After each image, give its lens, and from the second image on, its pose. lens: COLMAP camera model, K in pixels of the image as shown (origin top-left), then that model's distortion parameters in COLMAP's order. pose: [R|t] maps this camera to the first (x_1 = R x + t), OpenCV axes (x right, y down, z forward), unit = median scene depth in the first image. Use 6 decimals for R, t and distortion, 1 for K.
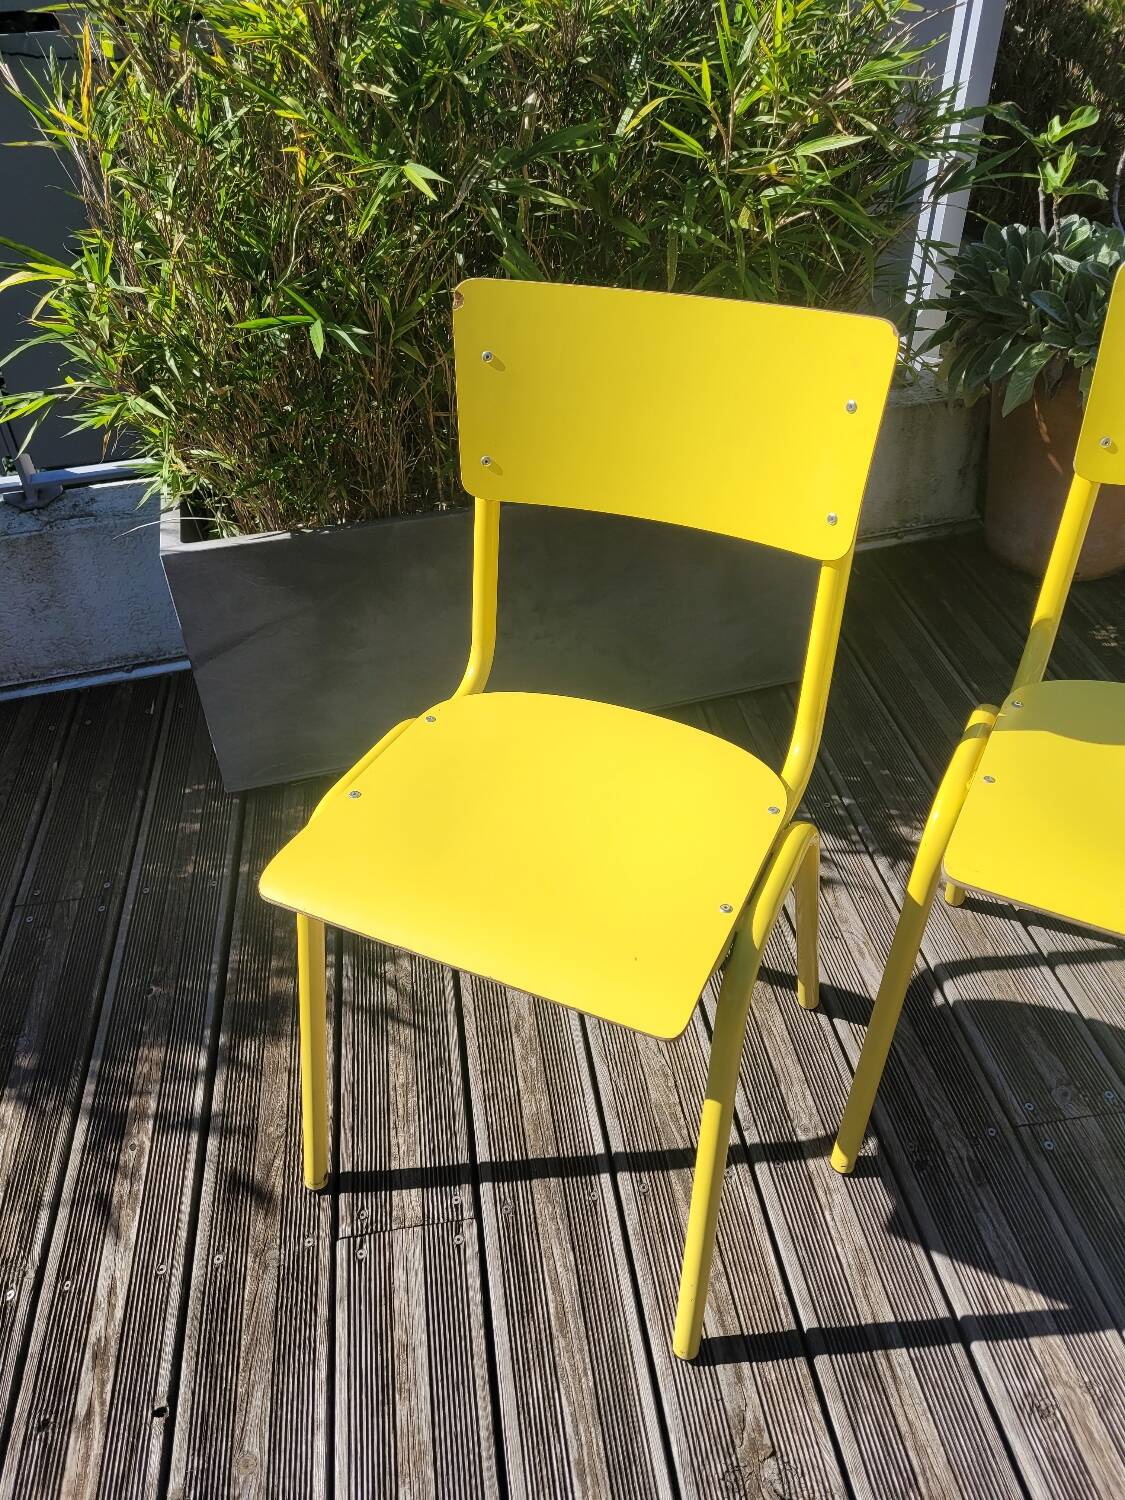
lens RADIAL K [[1135.1, 0, 554.6], [0, 1135.1, 760.5], [0, 0, 1]] dist [0.054553, -0.042404]
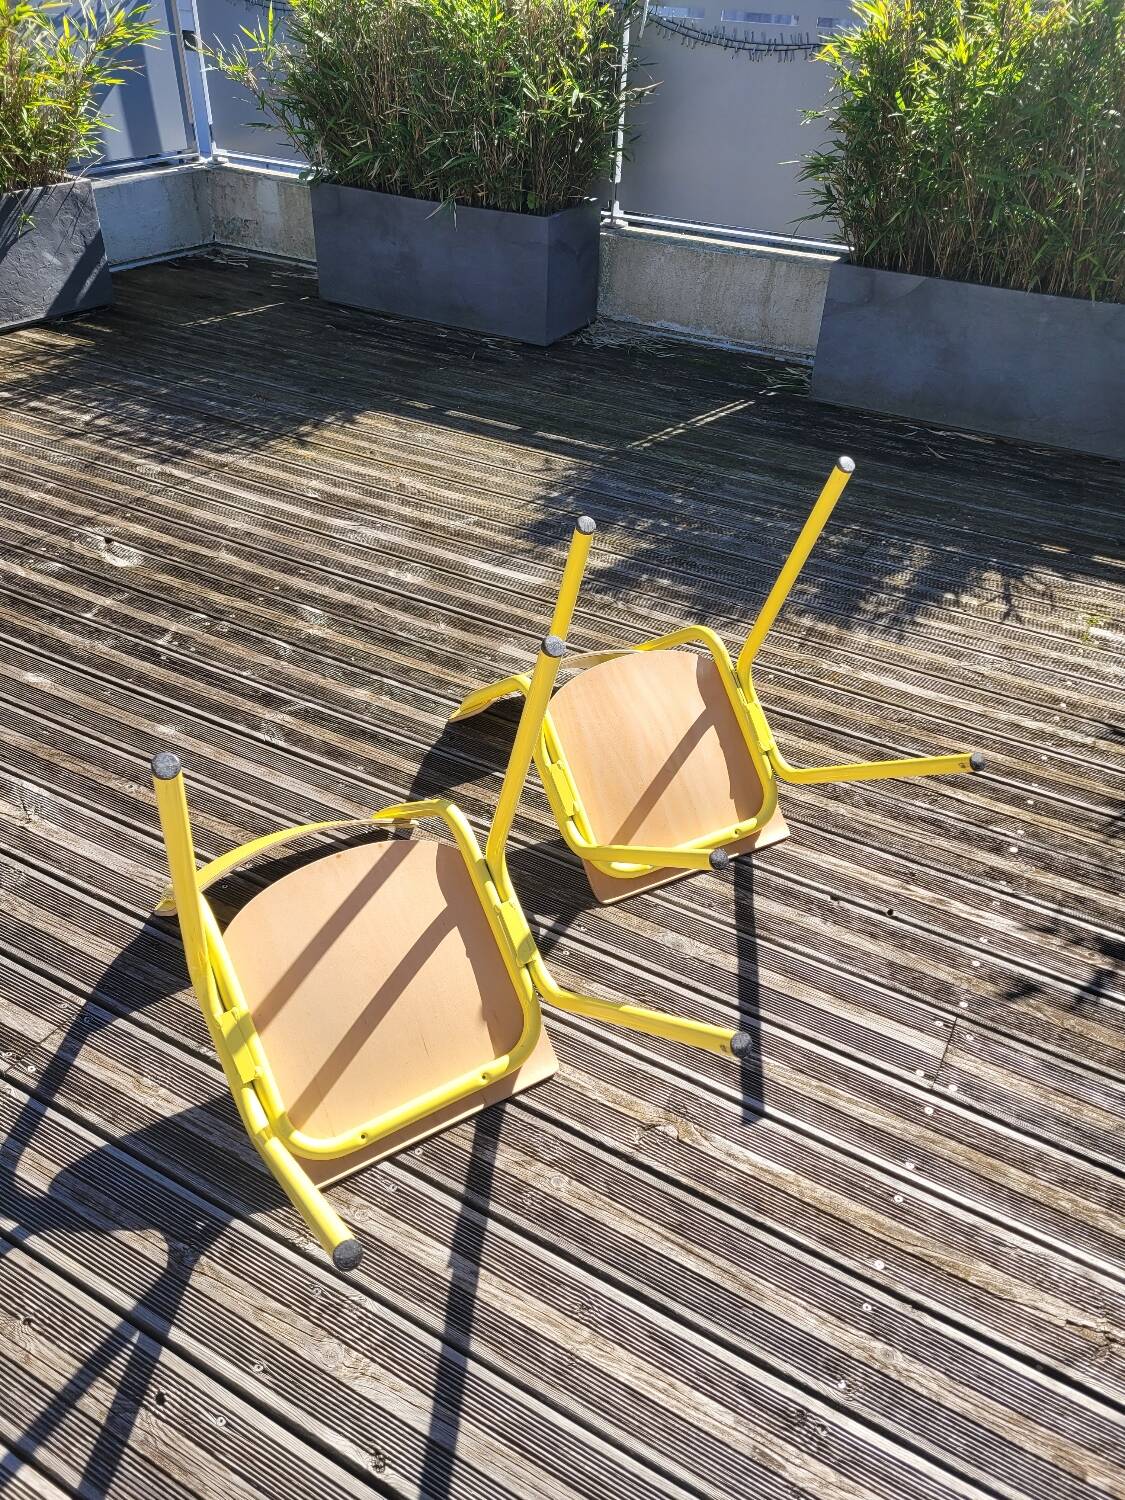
lens RADIAL K [[1135.1, 0, 557.4], [0, 1135.1, 756.2], [0, 0, 1]] dist [0.054553, -0.042404]
pose [[-0.606153, 0.487791, -0.628203, 0.764341], [-0.510492, 0.367069, 0.777598, -0.490069], [0.609899, 0.792035, 0.026514, 0.399429]]
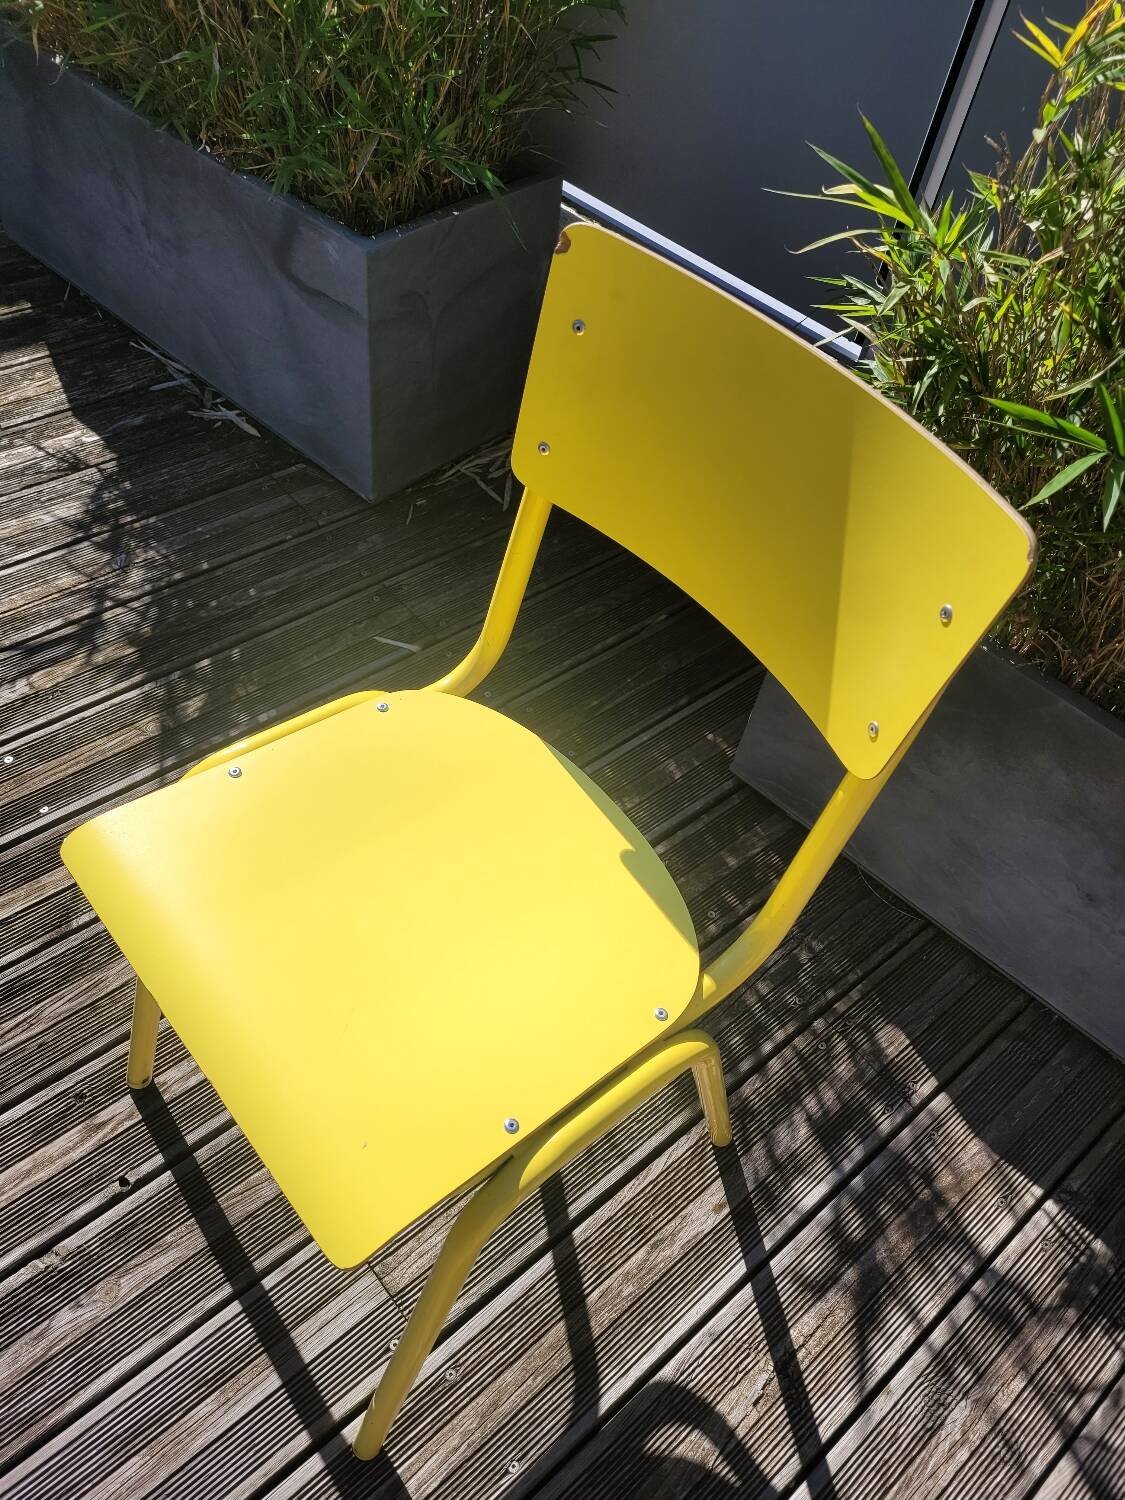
lens RADIAL K [[1135.1, 0, 589.6], [0, 1135.1, 763.6], [0, 0, 1]] dist [0.054553, -0.042404]
pose [[0.529071, 0.719900, -0.449252, 0.069514], [-0.648887, 0.684384, 0.332511, -0.277799], [0.546836, 0.115592, 0.829222, 0.264143]]
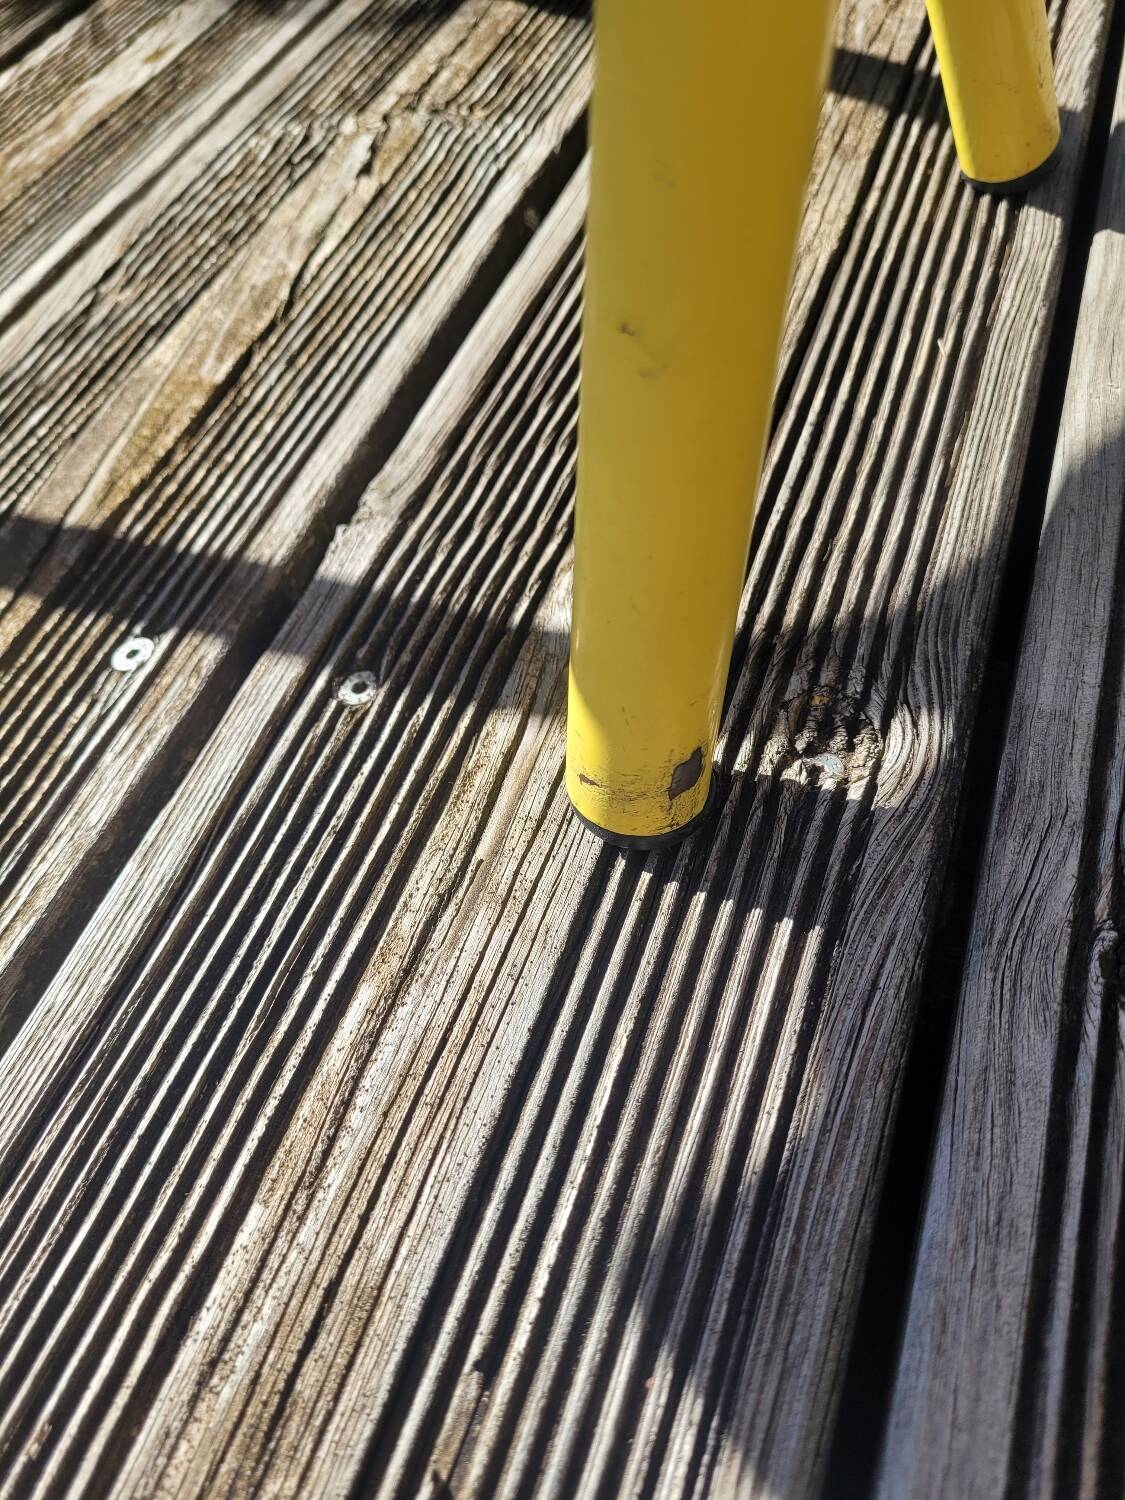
lens RADIAL K [[1135.1, 0, 568.5], [0, 1135.1, 773.7], [0, 0, 1]] dist [0.054553, -0.042404]
pose [[0.875501, 0.302496, -0.376822, 0.295844], [-0.184024, 0.929777, 0.318826, 0.294647], [0.446804, -0.209789, 0.869687, 0.835572]]
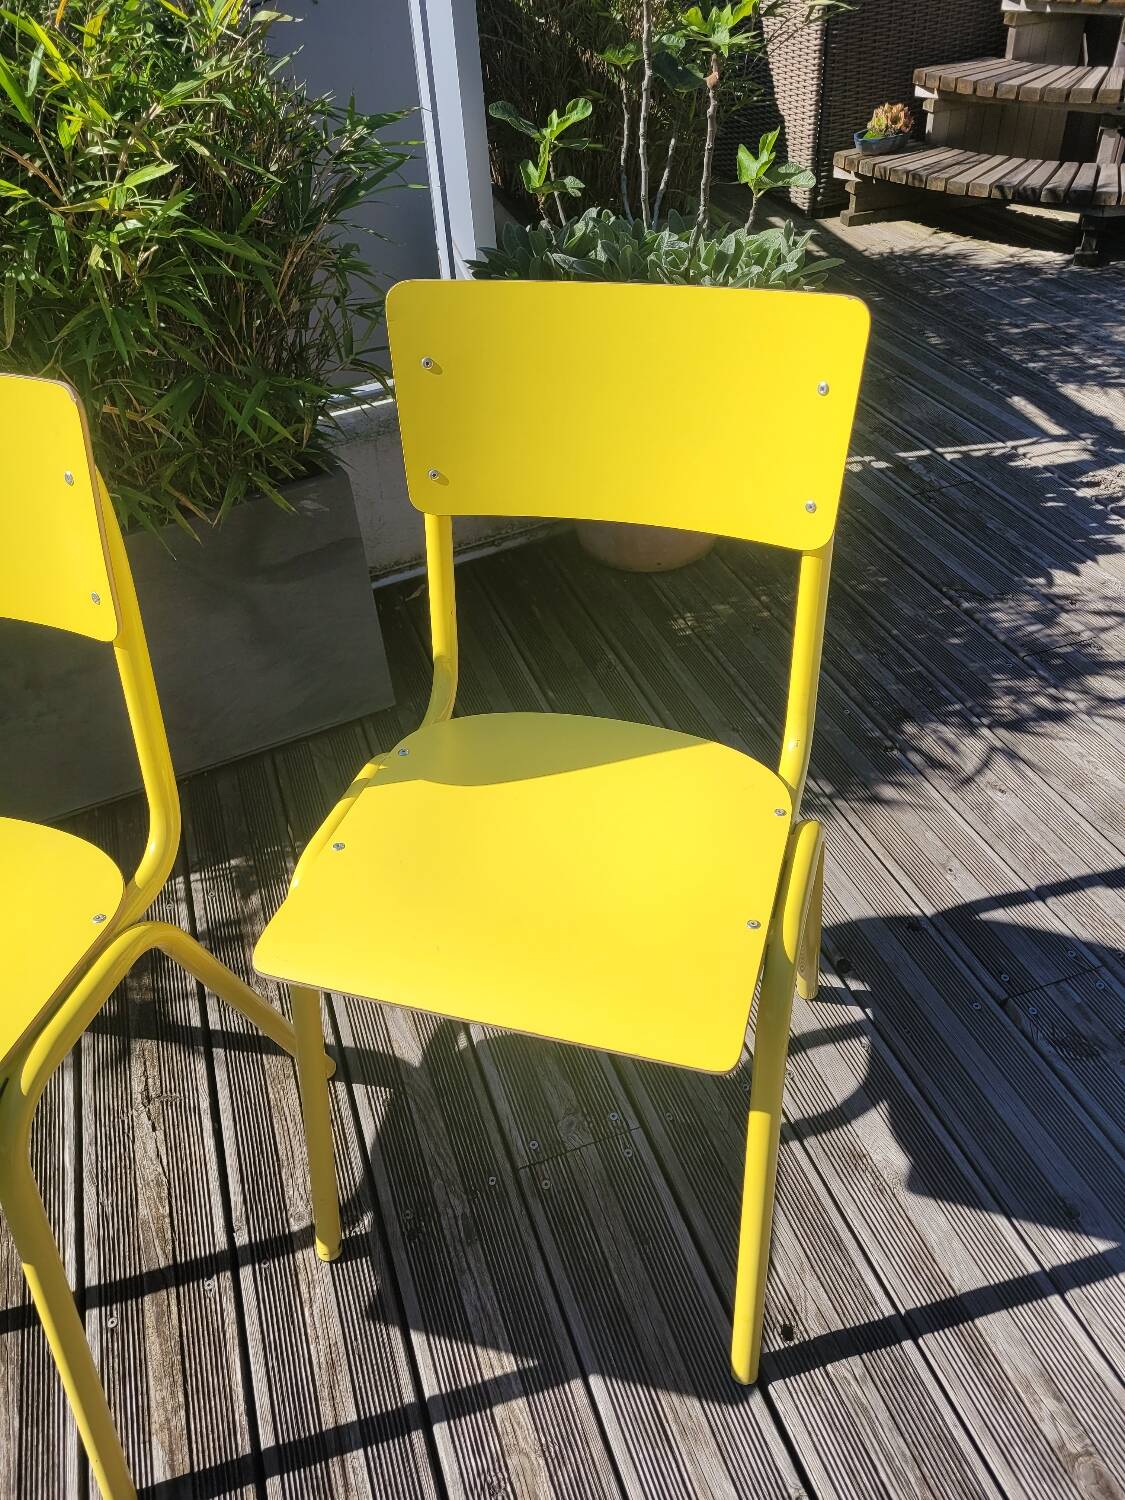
lens RADIAL K [[1135.1, 0, 564.3], [0, 1135.1, 763.3], [0, 0, 1]] dist [0.054553, -0.042404]
pose [[0.981122, -0.144631, 0.128378, 0.368740], [0.143408, 0.989486, 0.018763, -0.034598], [-0.129742, 0.000002, 0.991548, 0.035562]]
